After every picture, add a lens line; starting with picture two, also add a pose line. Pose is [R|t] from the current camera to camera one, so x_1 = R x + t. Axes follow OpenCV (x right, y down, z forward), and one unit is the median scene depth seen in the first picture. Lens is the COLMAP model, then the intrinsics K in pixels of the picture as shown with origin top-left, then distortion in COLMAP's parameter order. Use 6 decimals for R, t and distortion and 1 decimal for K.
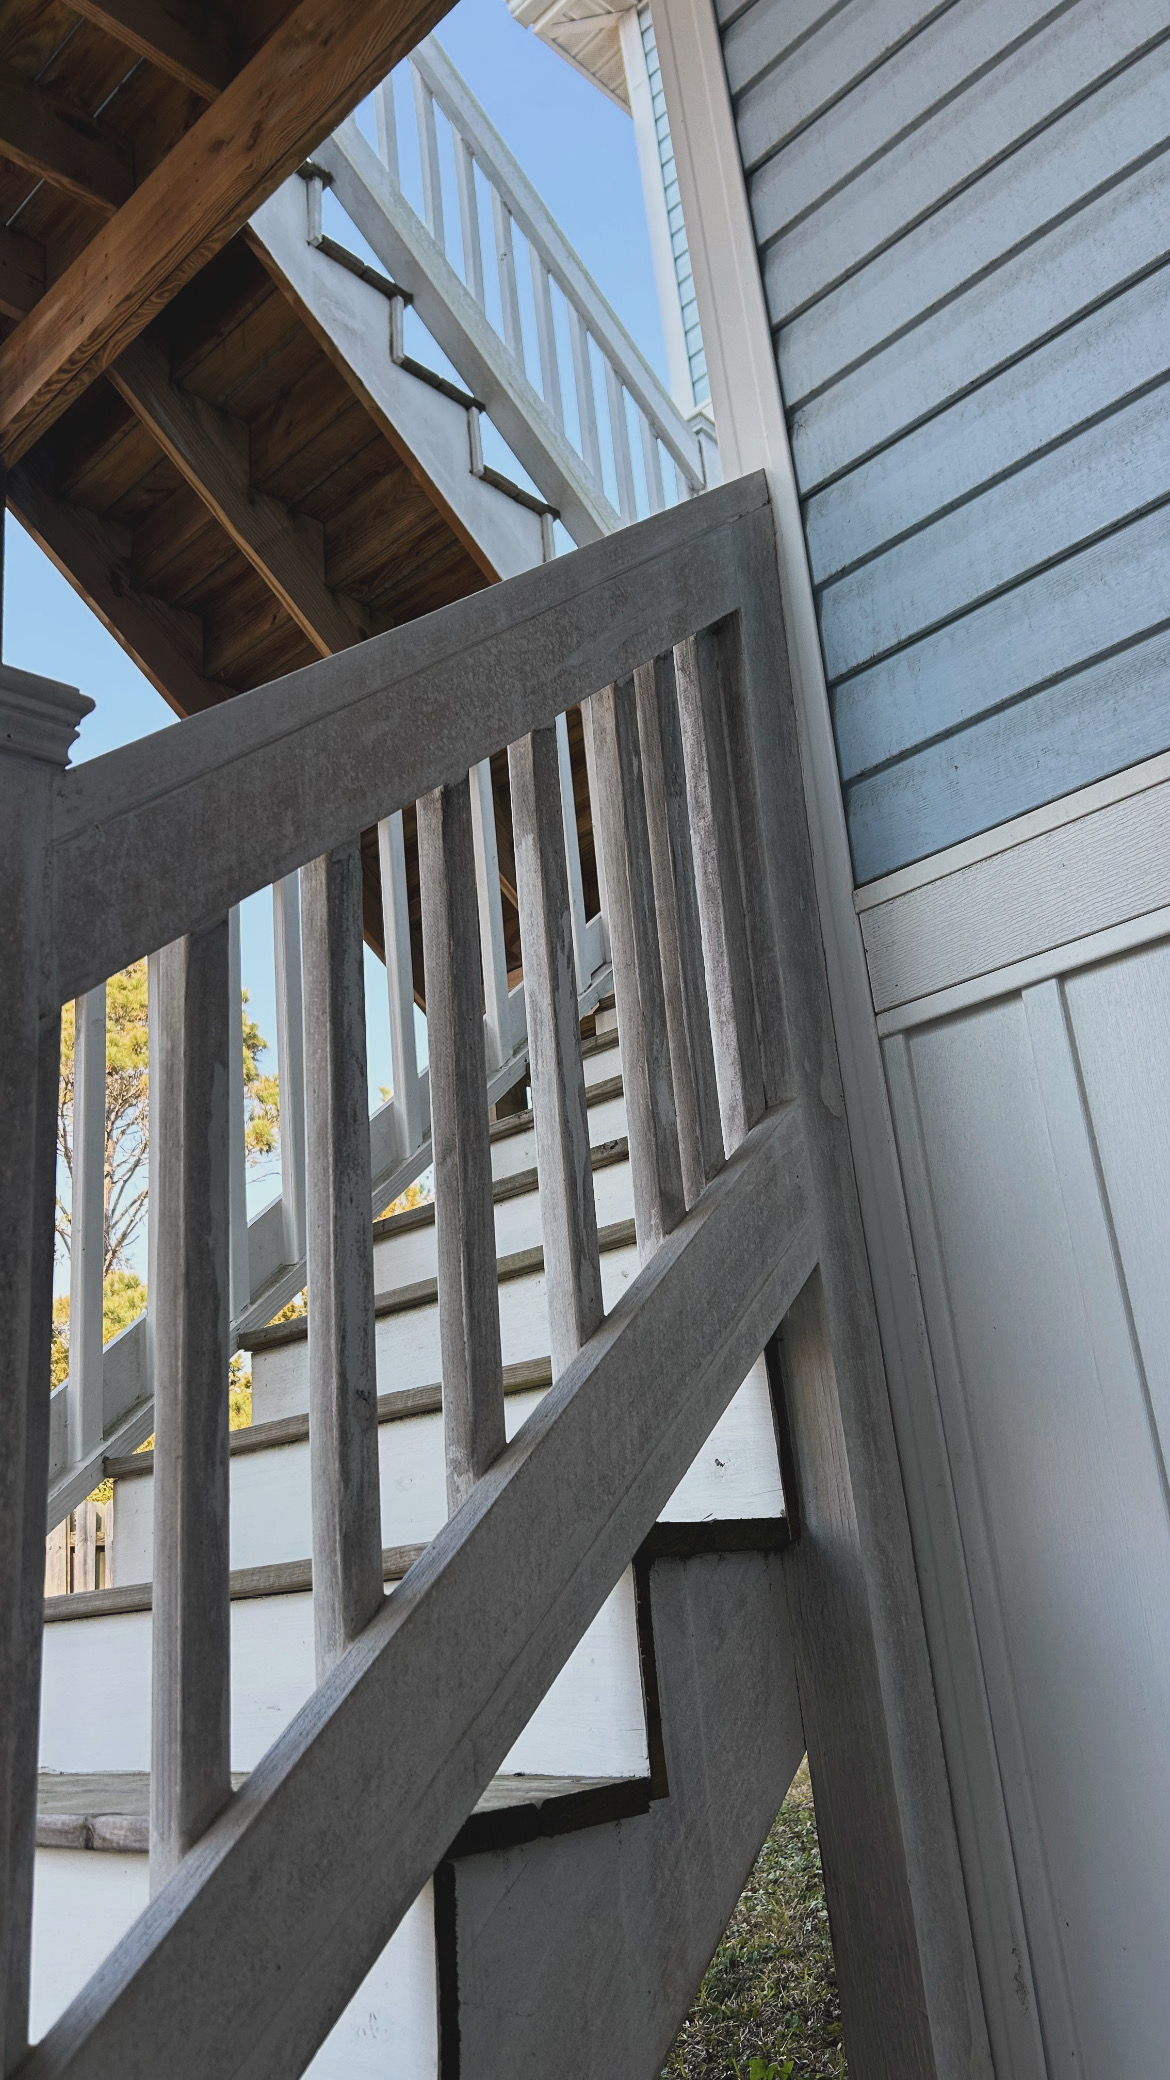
lens RADIAL K [[1575.9, 0, 586.9], [0, 1575.9, 1033.0], [0, 0, 1]] dist [0.039517, -0.033450]
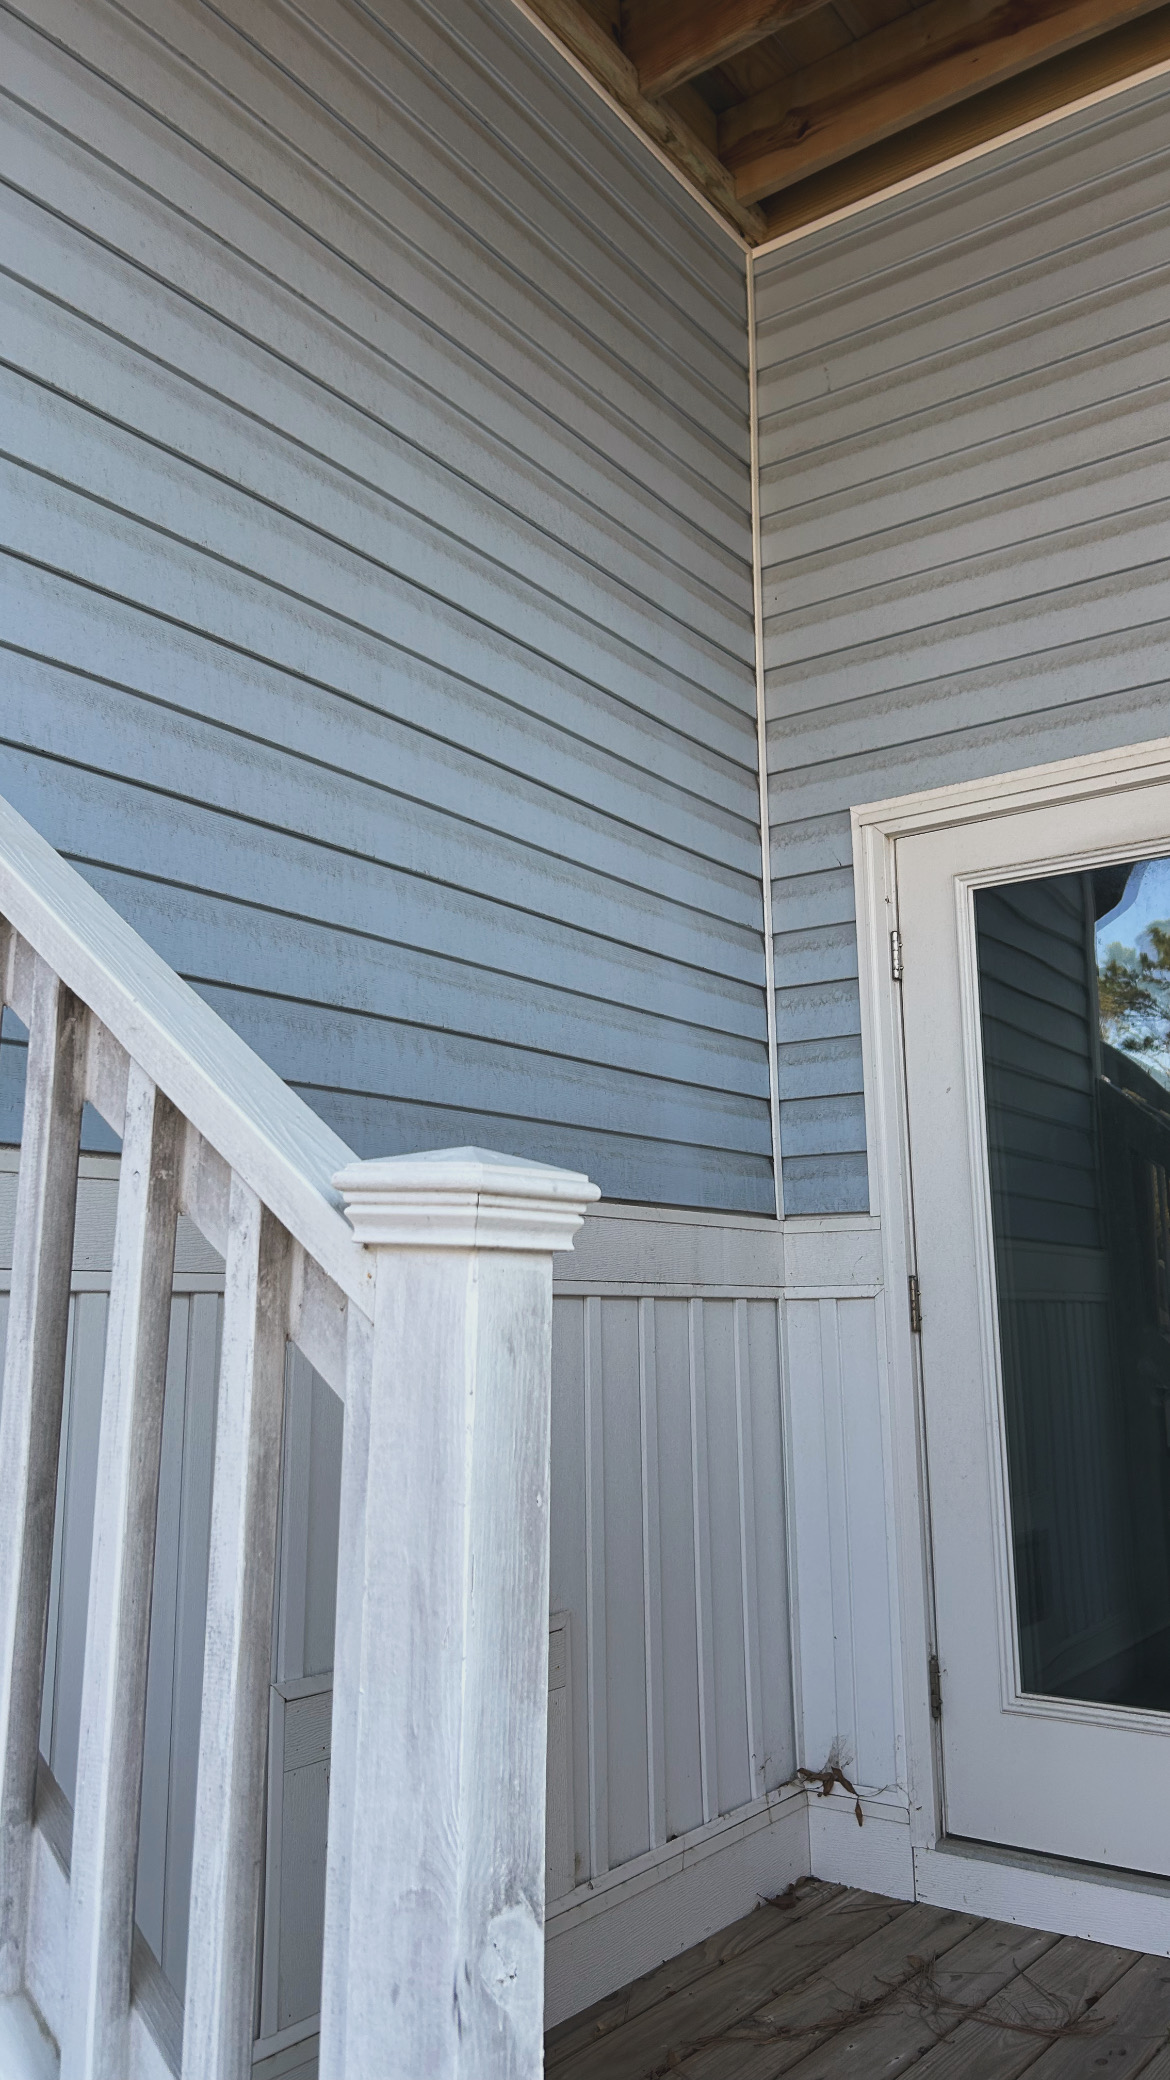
lens RADIAL K [[1575.9, 0, 586.9], [0, 1575.9, 1033.0], [0, 0, 1]] dist [0.039517, -0.033450]
pose [[-0.155159, 0.272685, 0.949509, -1.374195], [-0.322471, 0.894521, -0.309588, 0.014936], [-0.933776, -0.354225, -0.050860, 0.946915]]
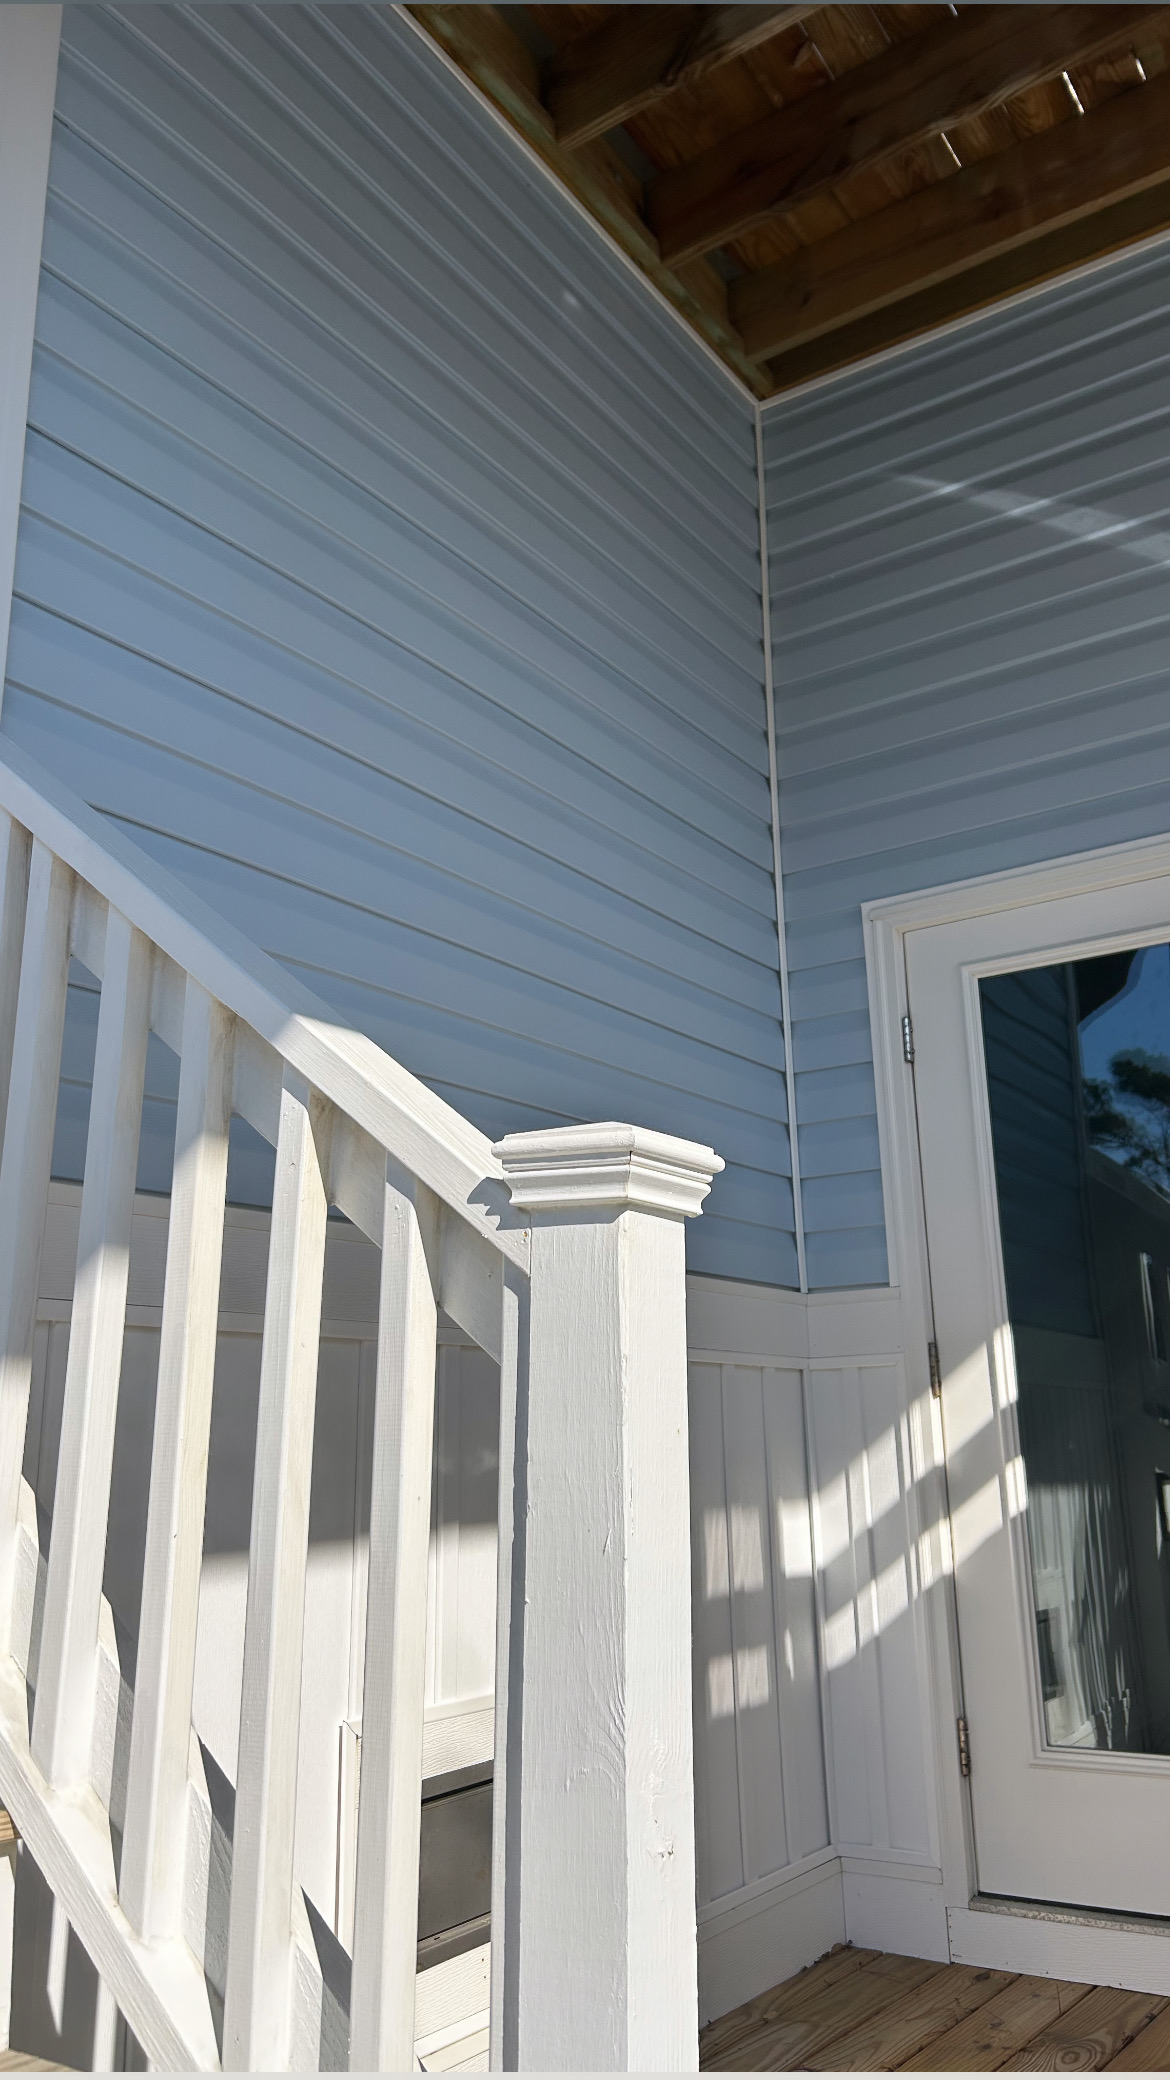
lens RADIAL K [[1548.1, 0, 623.0], [0, 1548.1, 1040.2], [0, 0, 1]] dist [0.034247, -0.045402]
pose [[-0.181627, 0.346653, 0.920241, -1.465770], [-0.301362, 0.871157, -0.387643, 0.205314], [-0.936052, -0.347732, -0.053758, 1.026754]]
